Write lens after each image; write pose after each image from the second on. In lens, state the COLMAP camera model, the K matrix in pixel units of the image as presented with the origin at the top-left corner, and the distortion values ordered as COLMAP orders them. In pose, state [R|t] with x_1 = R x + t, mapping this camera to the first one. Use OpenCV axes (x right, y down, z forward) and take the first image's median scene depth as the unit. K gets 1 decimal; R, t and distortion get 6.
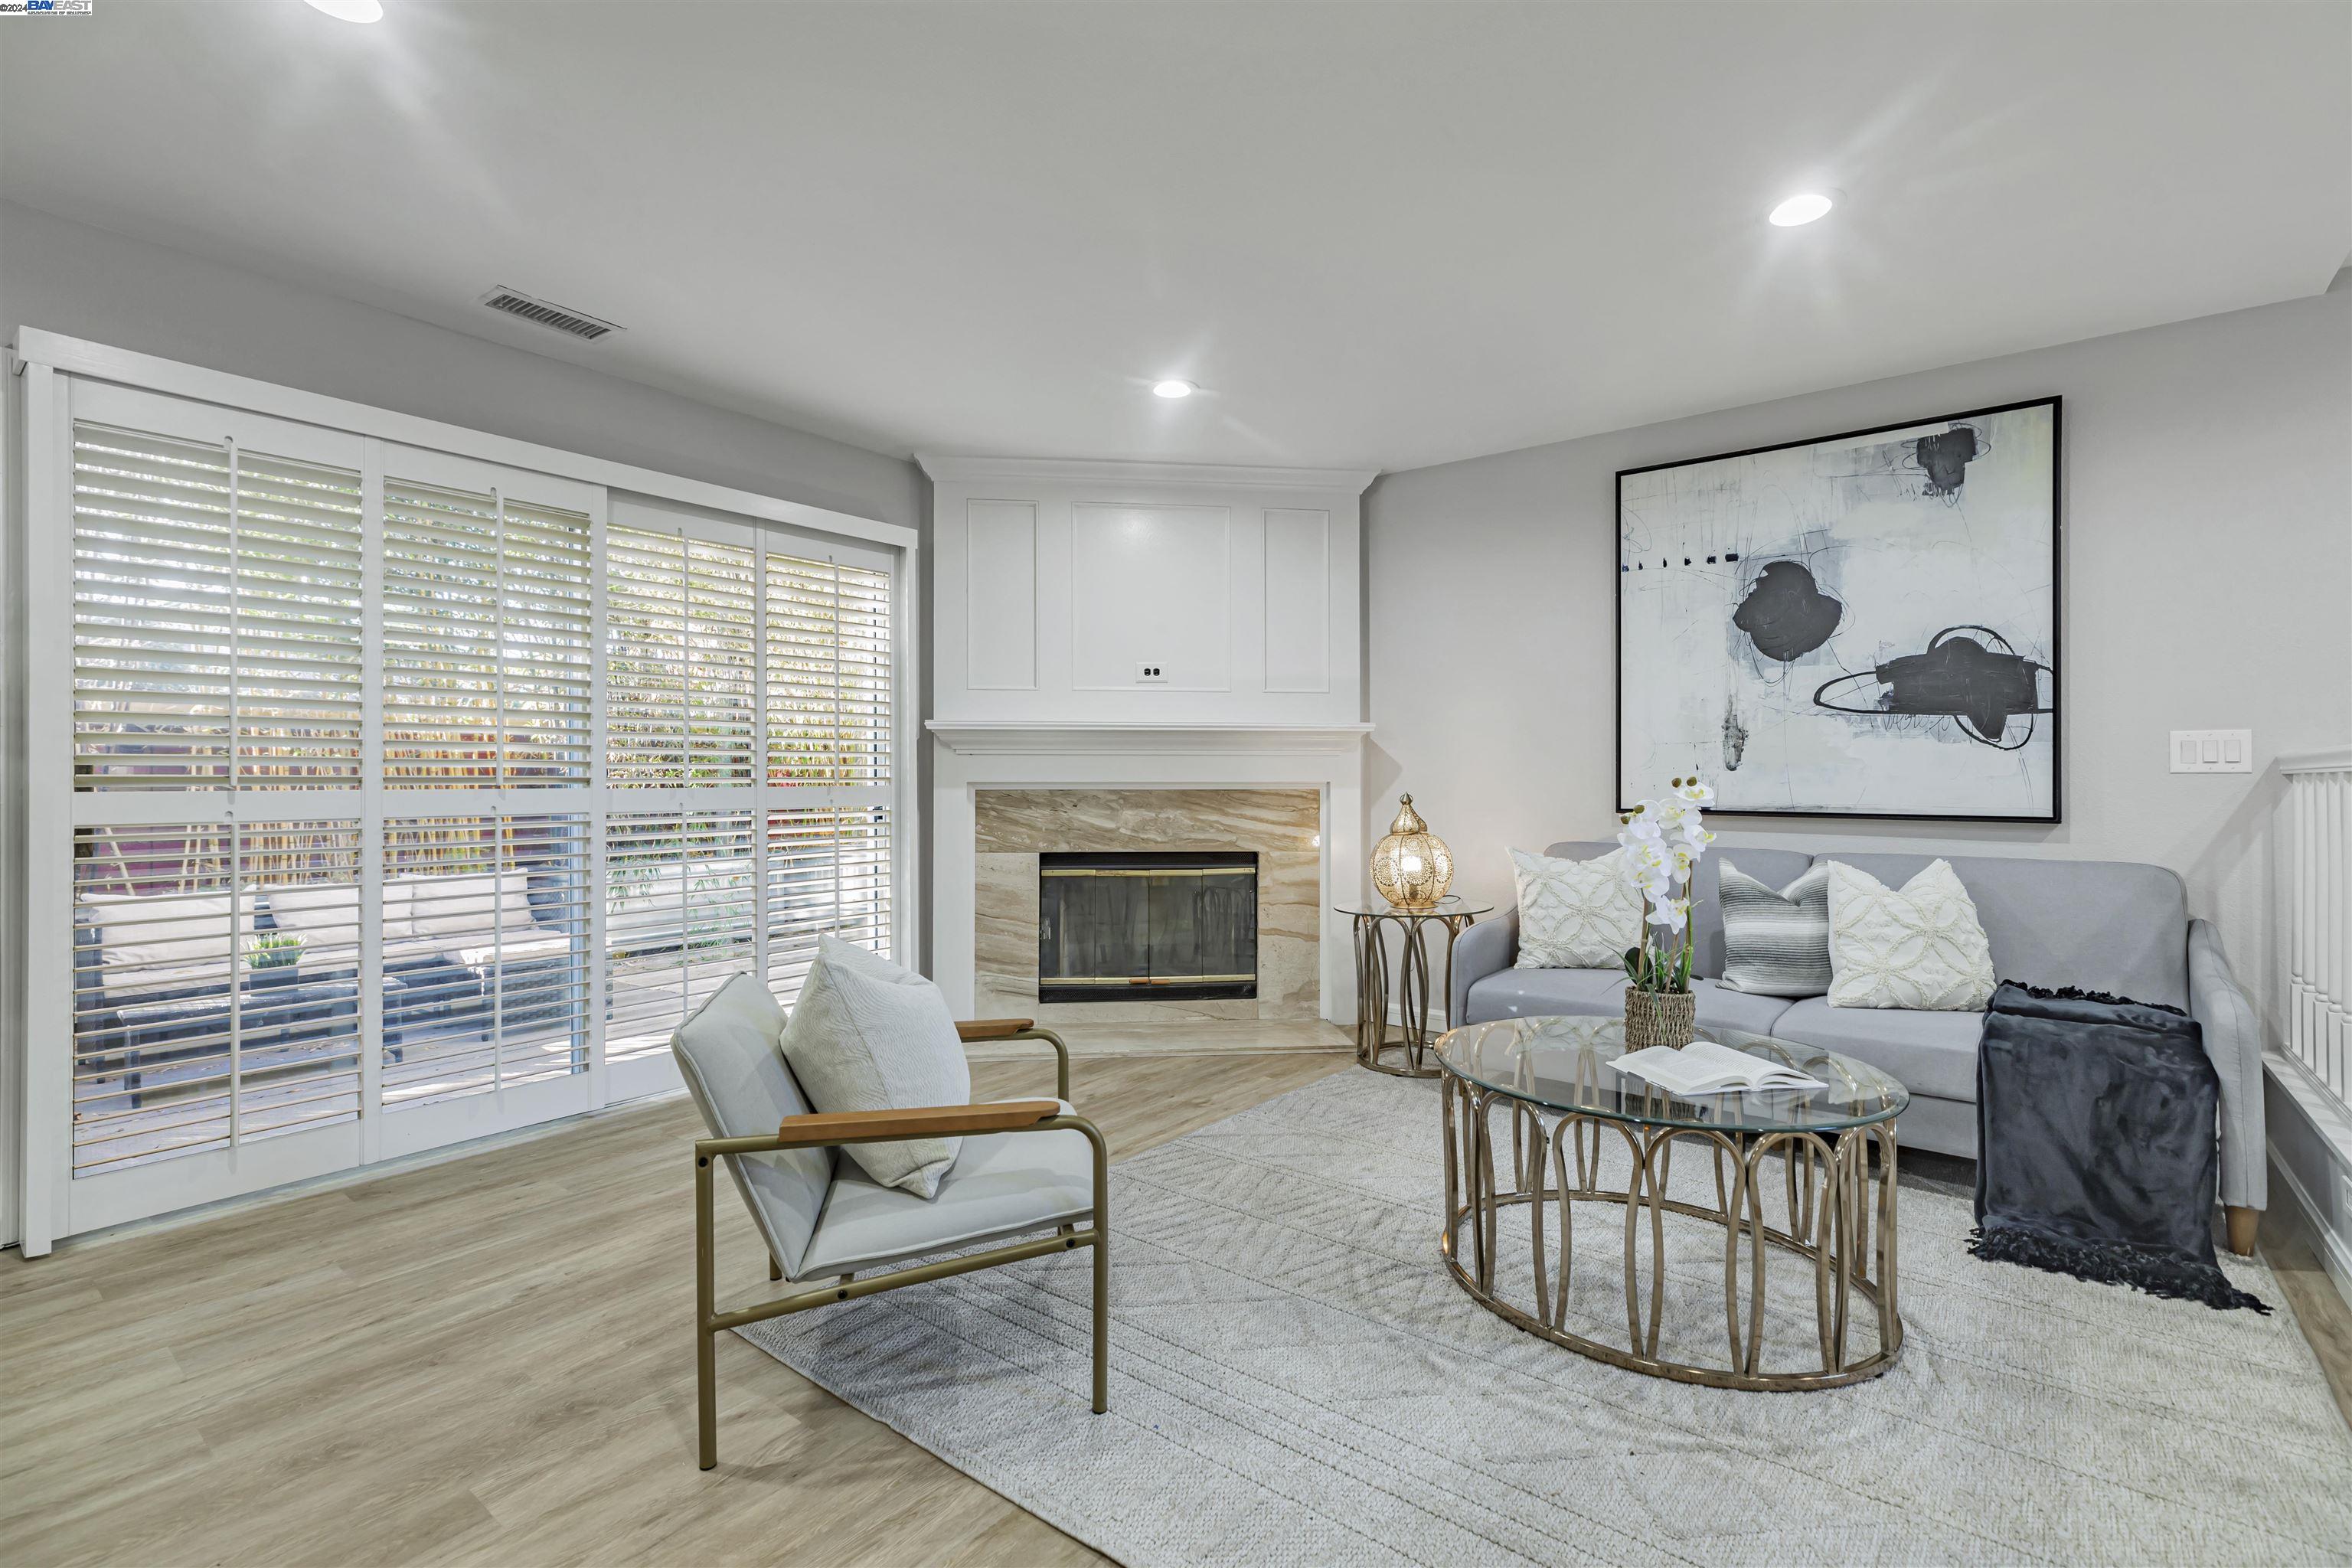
lens RADIAL K [[1072.4, 0, 1180.7], [0, 1072.4, 786.3], [0, 0, 1]] dist [0.003182, 0.001770]
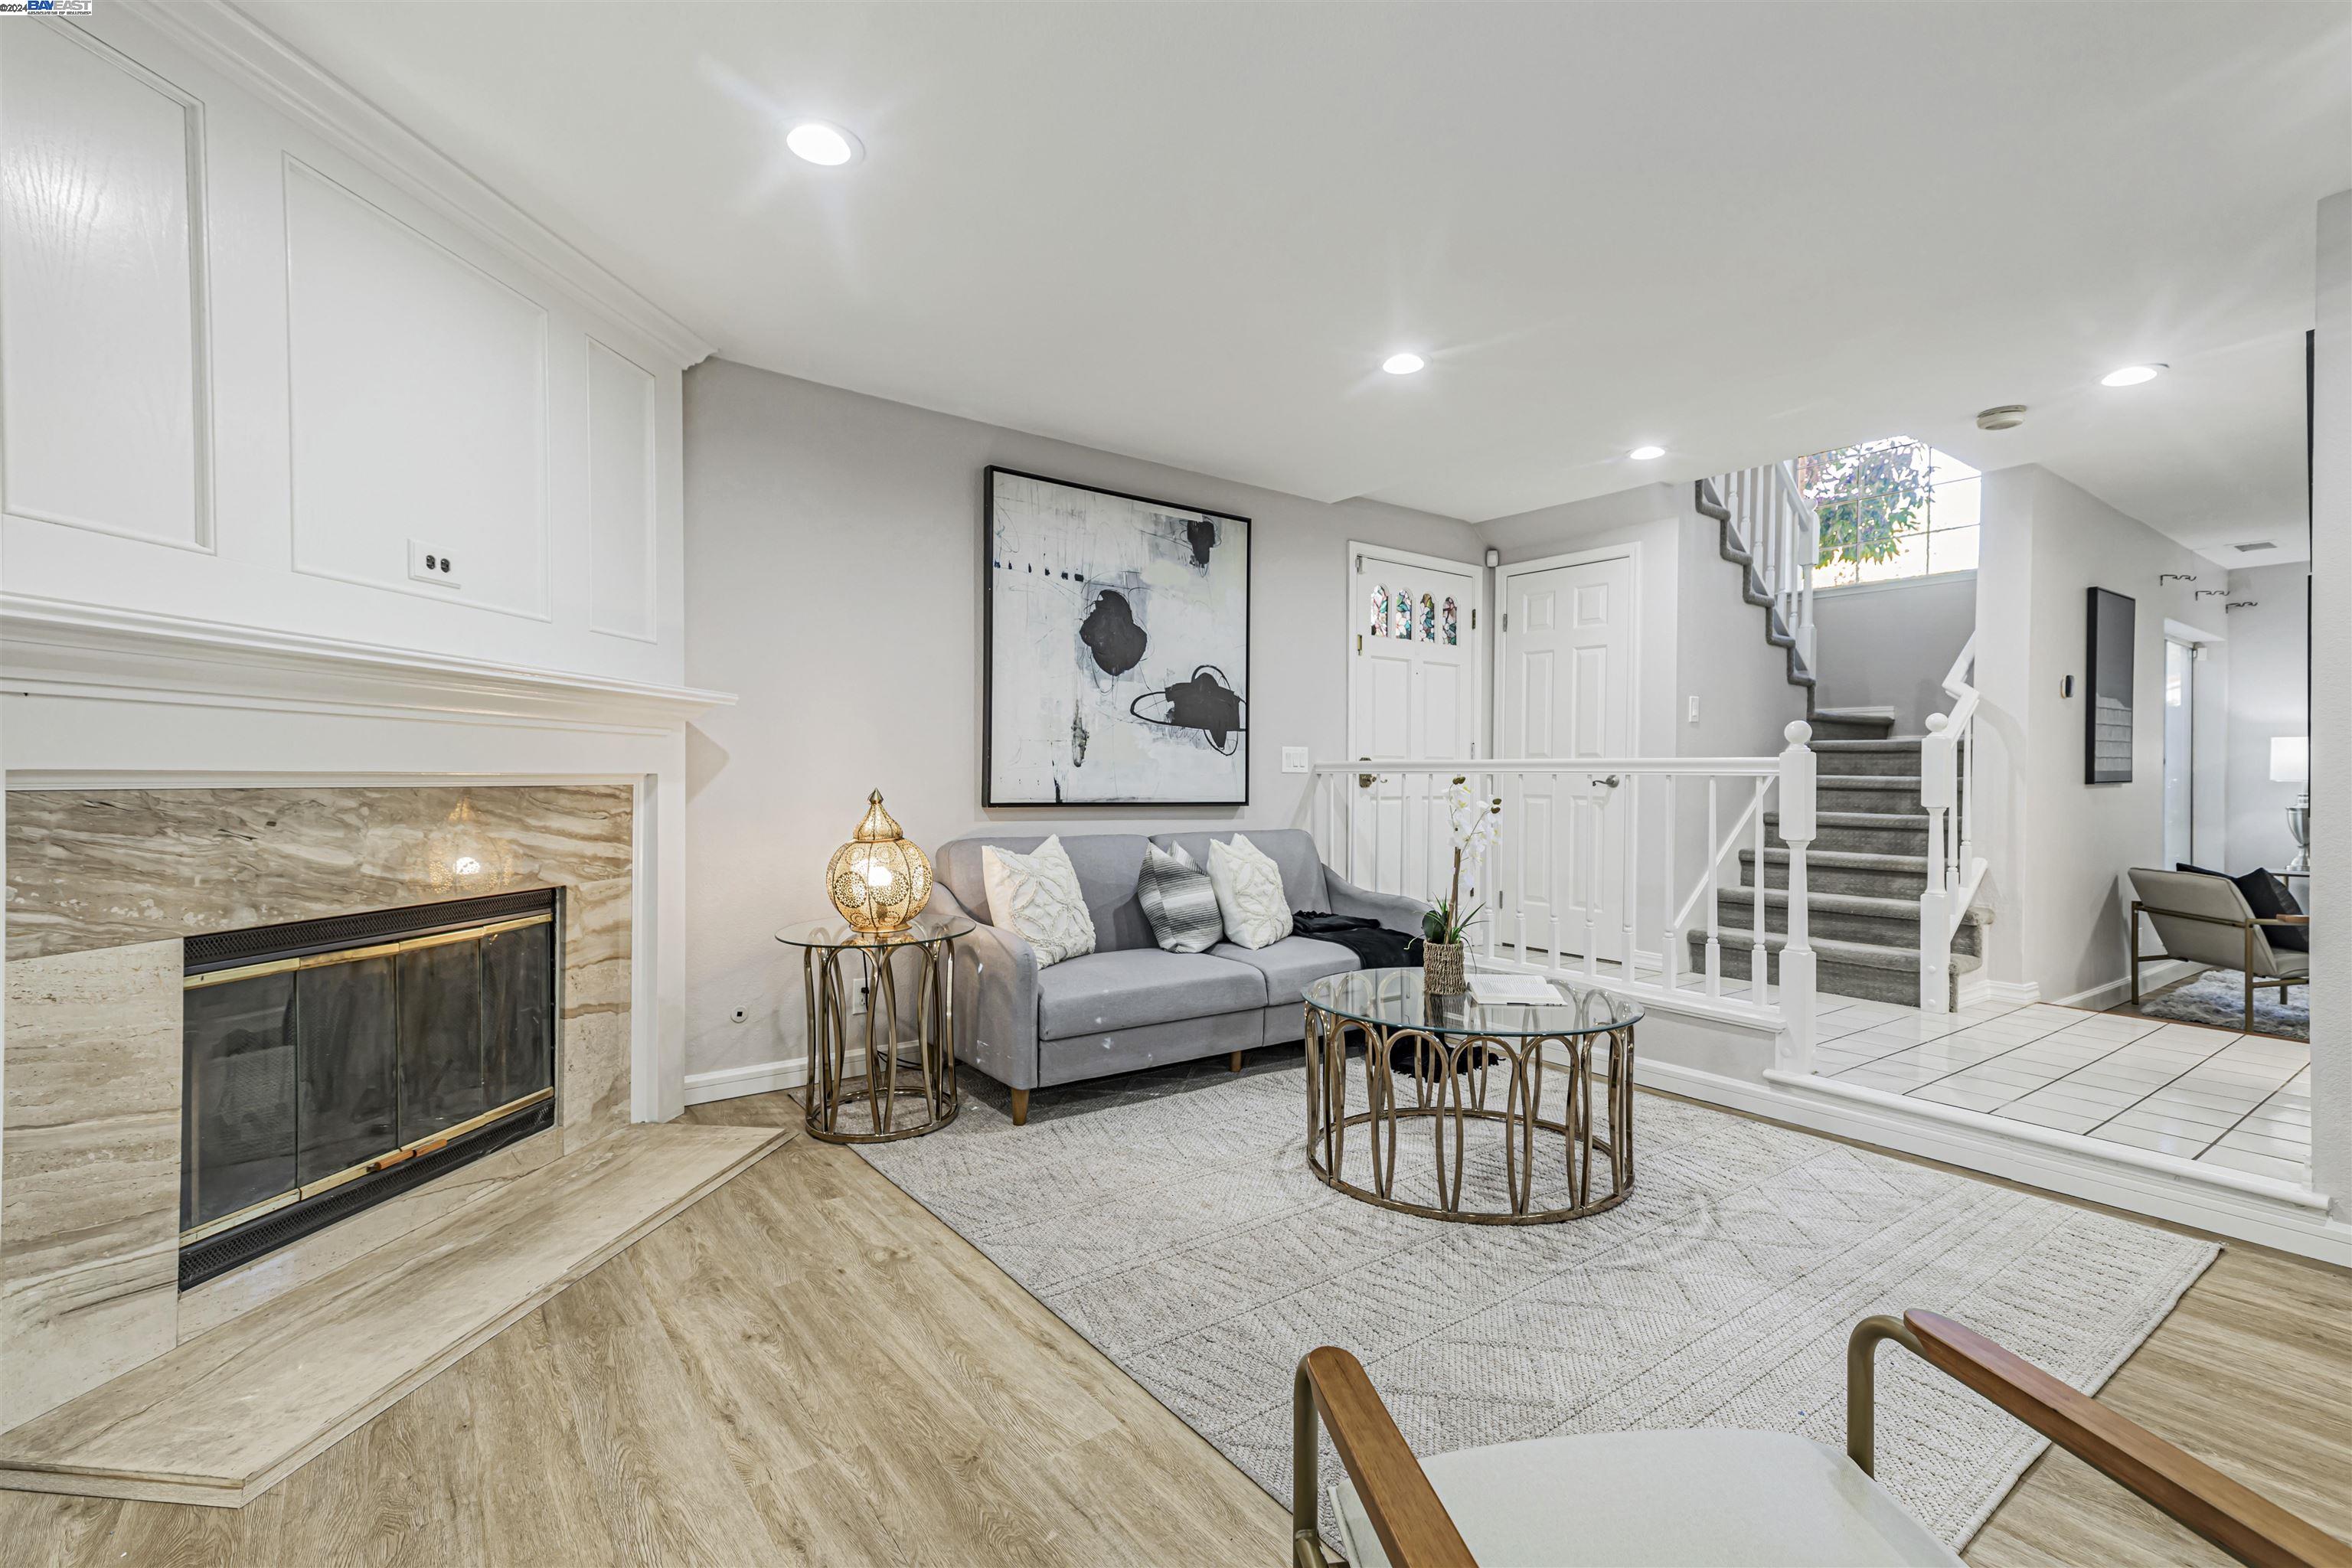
lens RADIAL K [[1072.4, 0, 1189.2], [0, 1072.4, 782.3], [0, 0, 1]] dist [0.003182, 0.001770]
pose [[0.224375, -0.002846, 0.974499, -0.520960], [-0.003127, 0.999988, 0.003641, -0.002640], [-0.974498, -0.003864, 0.224364, 0.591236]]
